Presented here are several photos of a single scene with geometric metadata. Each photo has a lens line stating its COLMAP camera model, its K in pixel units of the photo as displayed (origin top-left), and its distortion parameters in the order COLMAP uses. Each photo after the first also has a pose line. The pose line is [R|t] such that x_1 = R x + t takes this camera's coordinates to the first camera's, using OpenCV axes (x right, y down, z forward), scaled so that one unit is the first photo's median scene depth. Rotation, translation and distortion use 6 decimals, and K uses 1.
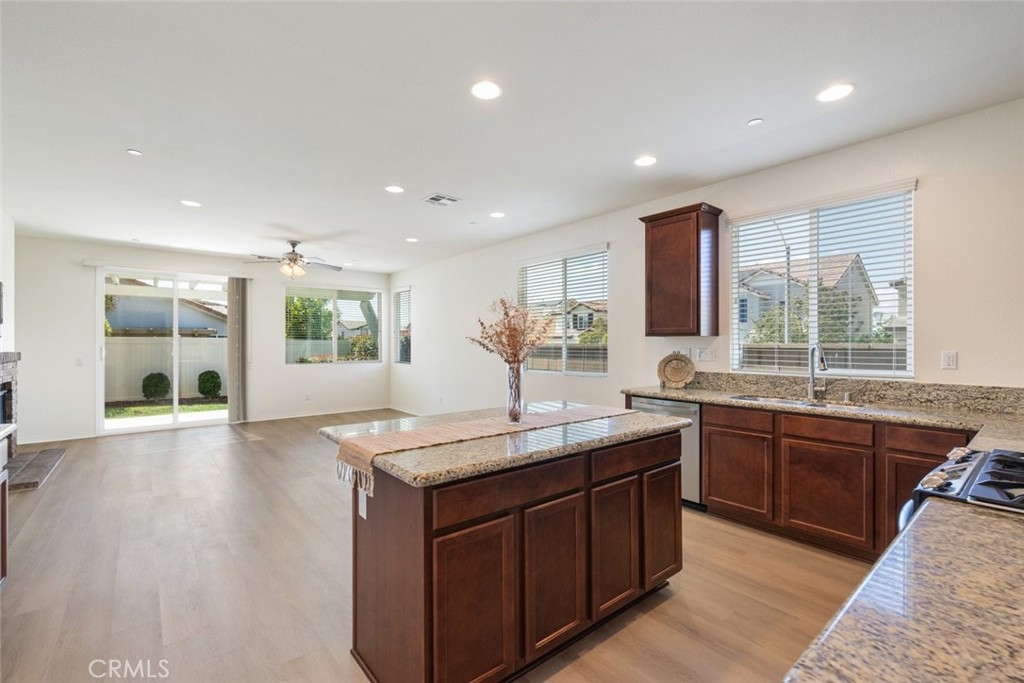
lens RADIAL K [[439.1, 0, 507.0], [0, 439.1, 342.0], [0, 0, 1]] dist [0.000325, 0.000110]
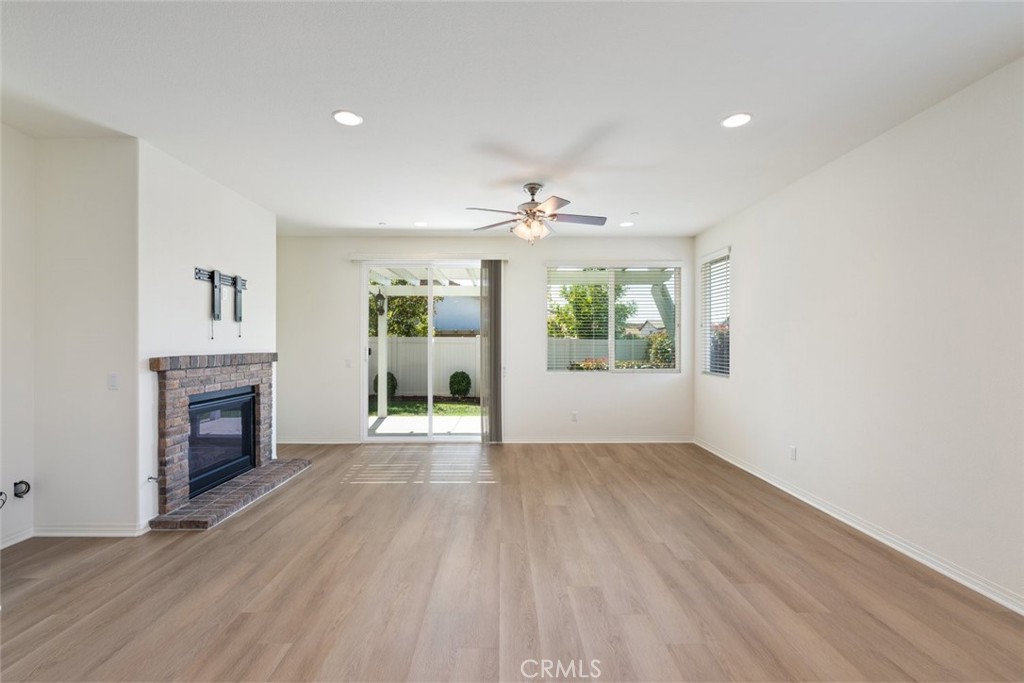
lens RADIAL K [[439.1, 0, 507.0], [0, 439.1, 342.0], [0, 0, 1]] dist [0.000325, 0.000110]
pose [[0.778451, -0.001389, -0.627704, -0.093479], [0.001257, 0.999999, -0.000653, 0.001292], [0.627704, -0.000280, 0.778452, 0.400242]]
